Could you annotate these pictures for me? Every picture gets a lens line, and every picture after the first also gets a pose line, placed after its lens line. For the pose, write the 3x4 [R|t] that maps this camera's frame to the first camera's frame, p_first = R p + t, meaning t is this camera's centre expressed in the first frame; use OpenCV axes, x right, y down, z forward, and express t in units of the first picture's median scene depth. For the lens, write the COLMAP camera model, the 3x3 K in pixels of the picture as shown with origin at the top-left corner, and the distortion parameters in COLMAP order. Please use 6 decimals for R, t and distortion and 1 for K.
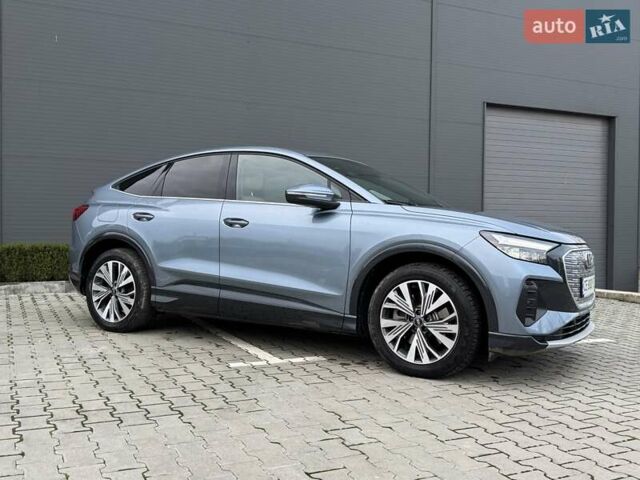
lens RADIAL K [[625.9, 0, 320.0], [0, 625.9, 240.0], [0, 0, 1]] dist [0.190841, -0.435139]
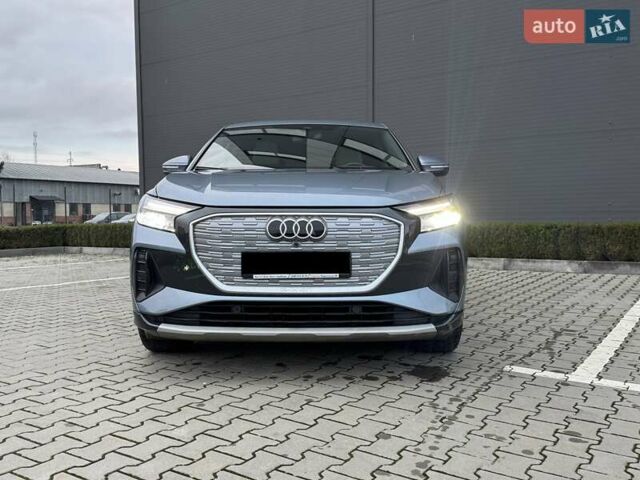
lens RADIAL K [[625.9, 0, 320.0], [0, 625.9, 240.0], [0, 0, 1]] dist [0.190841, -0.435139]
pose [[0.519423, 0.019742, -0.854289, 1.117428], [-0.004884, 0.999785, 0.020135, 0.030418], [0.854503, -0.006287, 0.519408, 0.713983]]
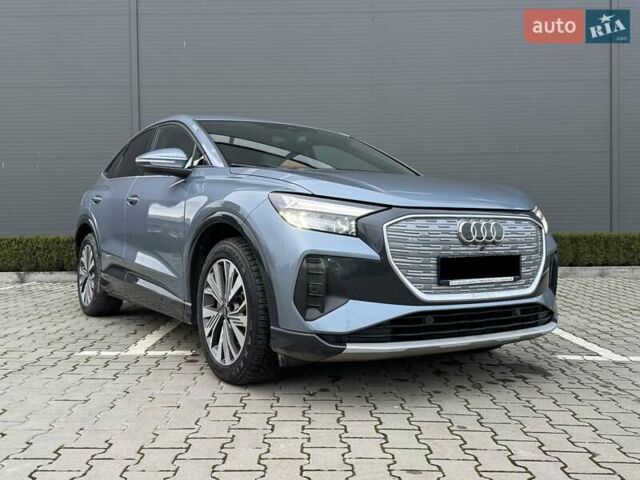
lens RADIAL K [[625.9, 0, 320.0], [0, 625.9, 240.0], [0, 0, 1]] dist [0.190841, -0.435139]
pose [[0.901676, -0.007329, -0.432349, 0.604682], [0.004957, 0.999966, -0.006614, 0.045972], [0.432383, 0.003820, 0.901682, 0.339639]]
